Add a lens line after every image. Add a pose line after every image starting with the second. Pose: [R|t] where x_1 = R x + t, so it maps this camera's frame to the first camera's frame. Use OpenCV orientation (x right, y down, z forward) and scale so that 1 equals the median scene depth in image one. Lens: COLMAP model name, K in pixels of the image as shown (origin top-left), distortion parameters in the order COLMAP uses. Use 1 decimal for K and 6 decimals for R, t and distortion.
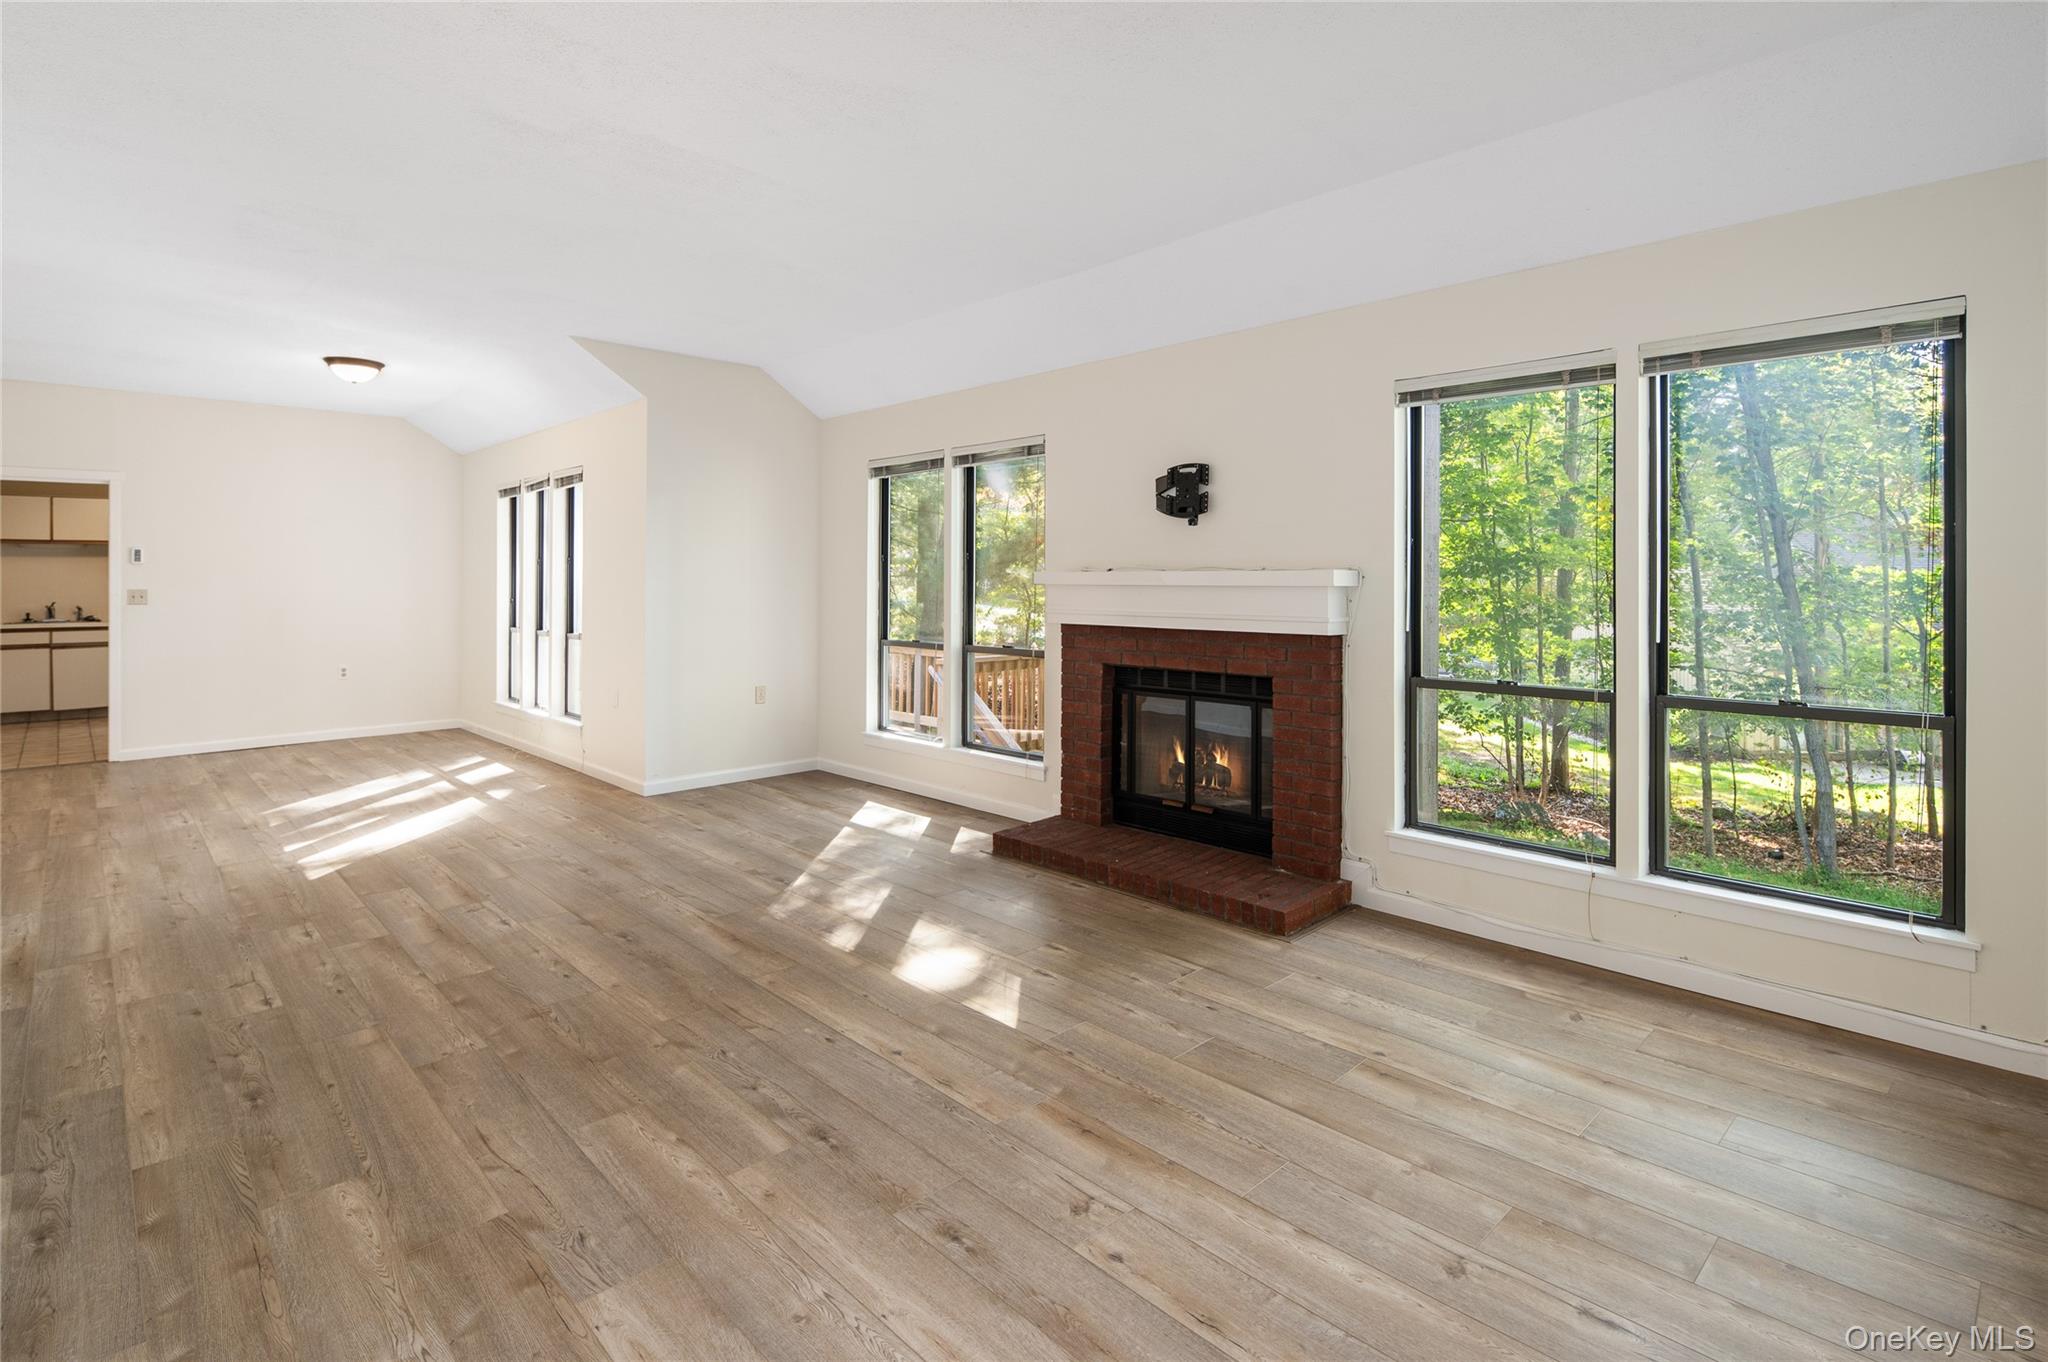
lens RADIAL K [[1003.3, 0, 1018.1], [0, 1003.3, 579.0], [0, 0, 1]] dist [0.003998, -0.004312]
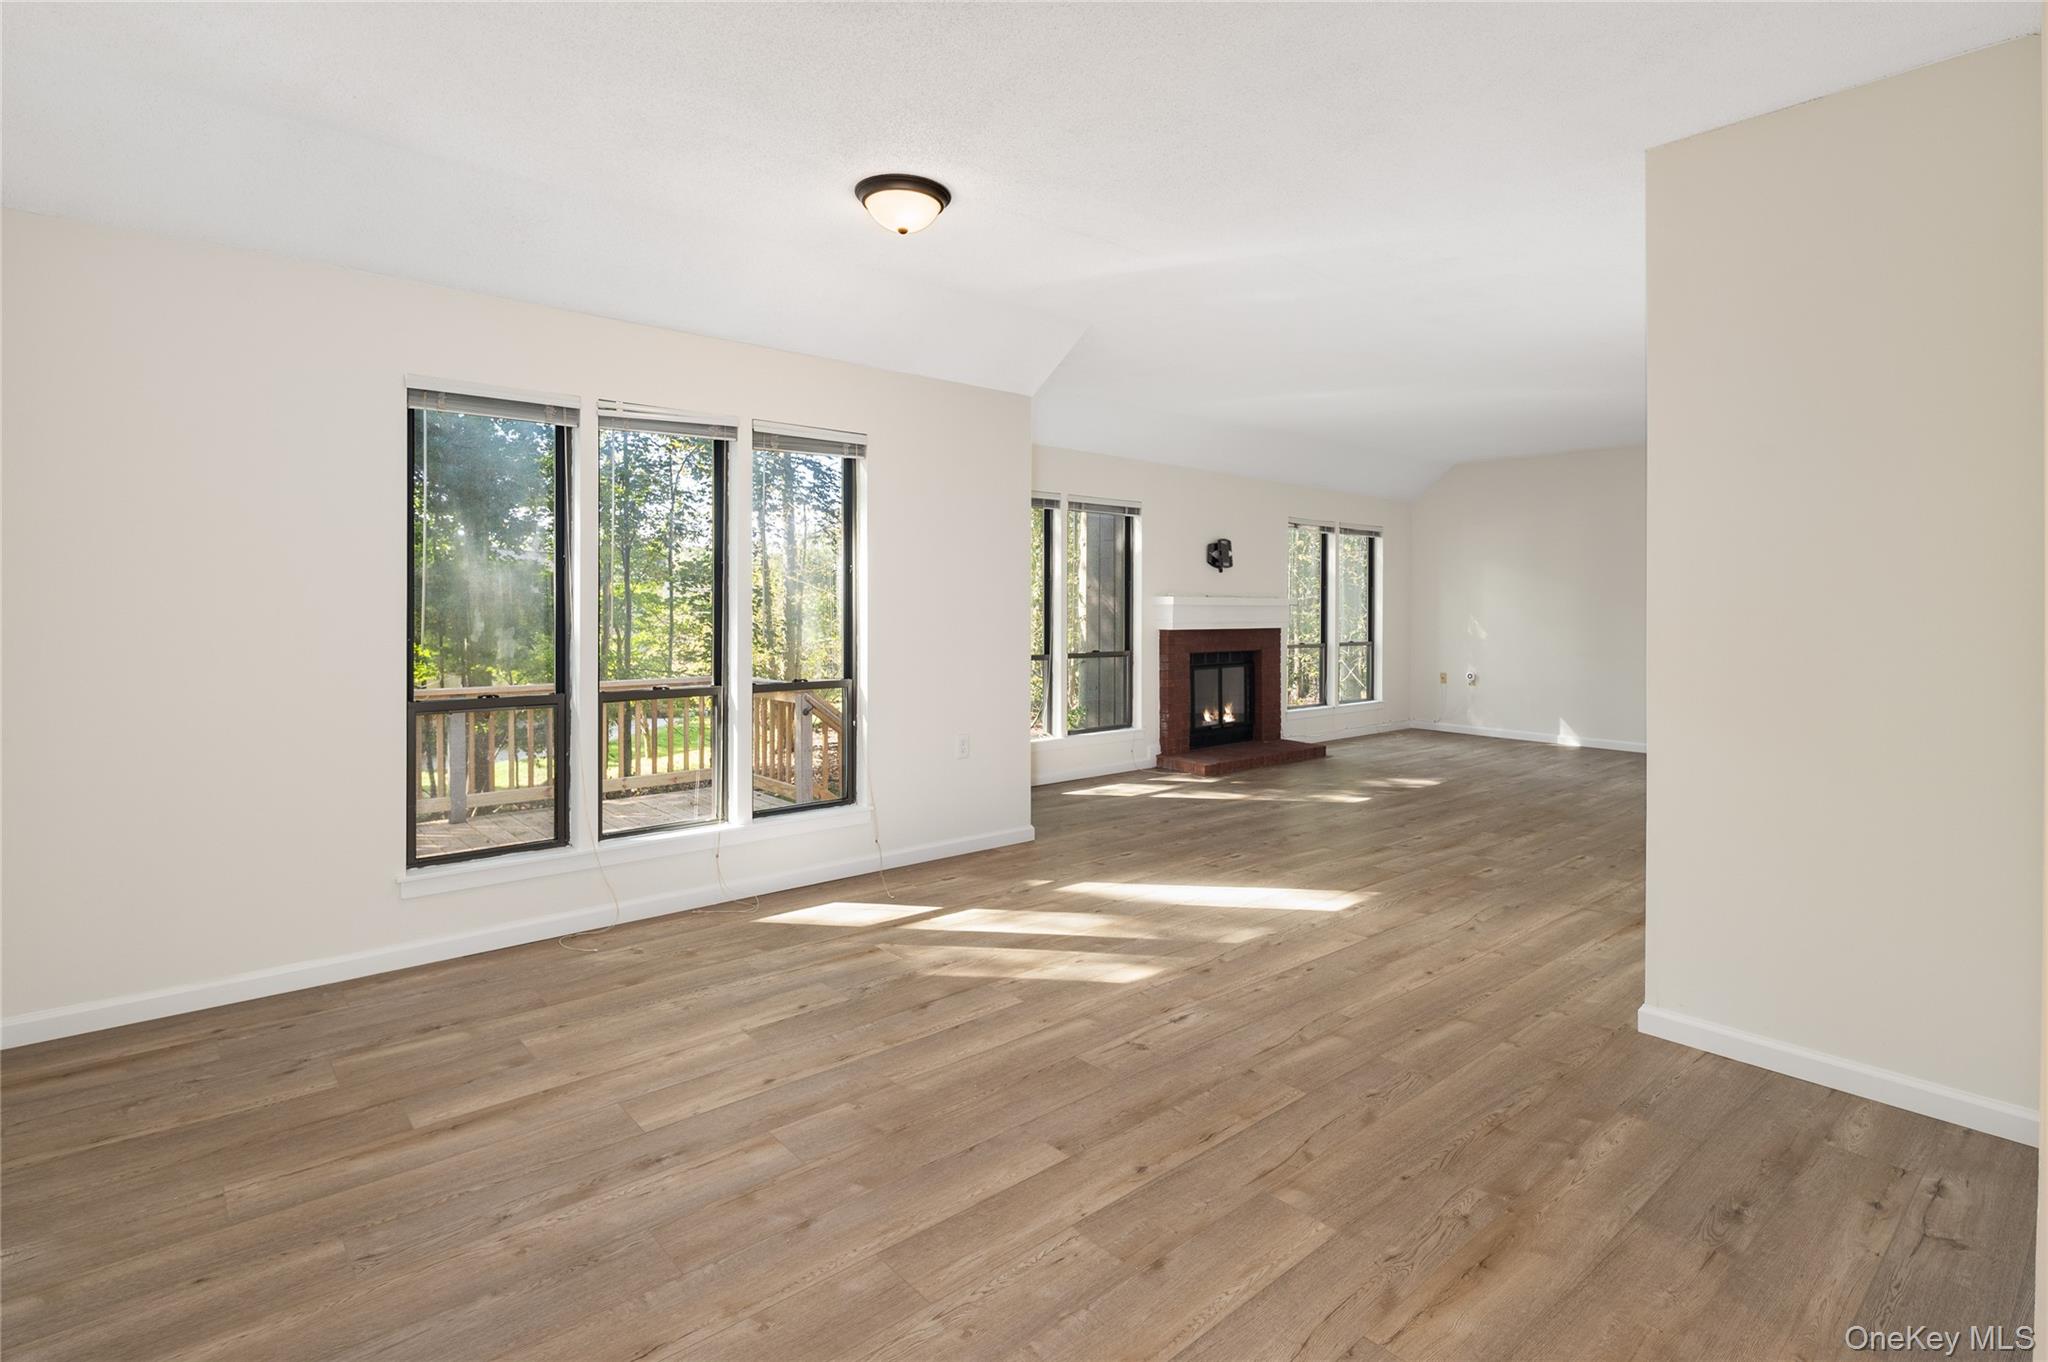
lens RADIAL K [[1014.9, 0, 1036.3], [0, 1014.9, 582.1], [0, 0, 1]] dist [0.003335, -0.005585]
pose [[0.032955, 0.020180, 0.999253, -1.913133], [-0.007199, 0.999775, -0.019953, 0.004184], [-0.999431, -0.006536, 0.033093, 1.445621]]
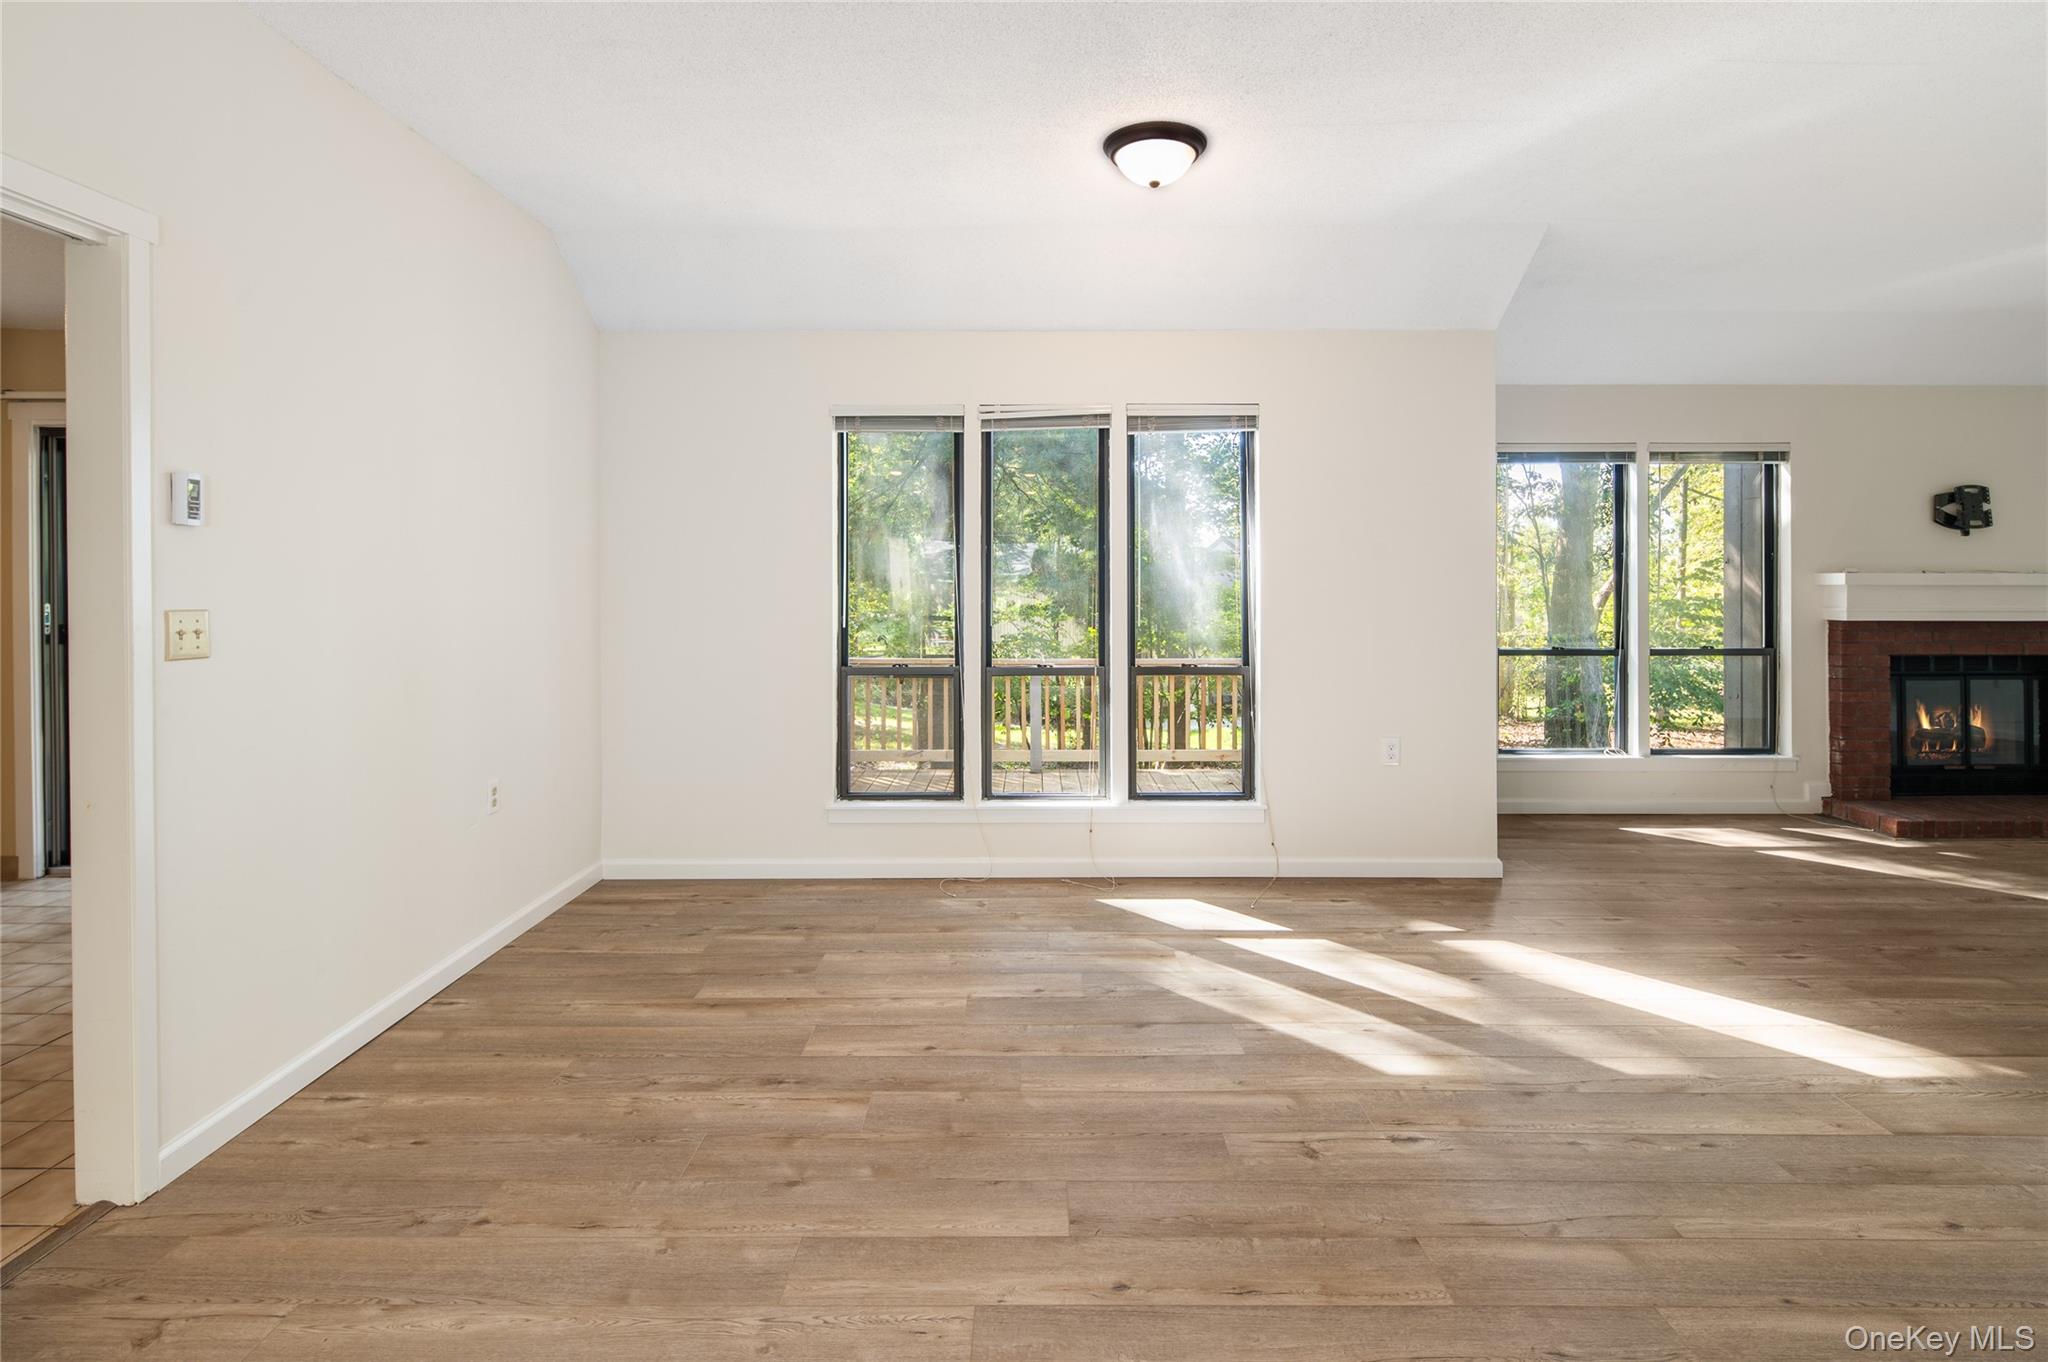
lens RADIAL K [[1003.3, 0, 1018.1], [0, 1003.3, 579.0], [0, 0, 1]] dist [0.003998, -0.004312]
pose [[0.689737, 0.001273, 0.724059, -1.699734], [-0.000793, 0.999999, -0.001002, 0.000996], [-0.724060, 0.000117, 0.689737, 1.125872]]
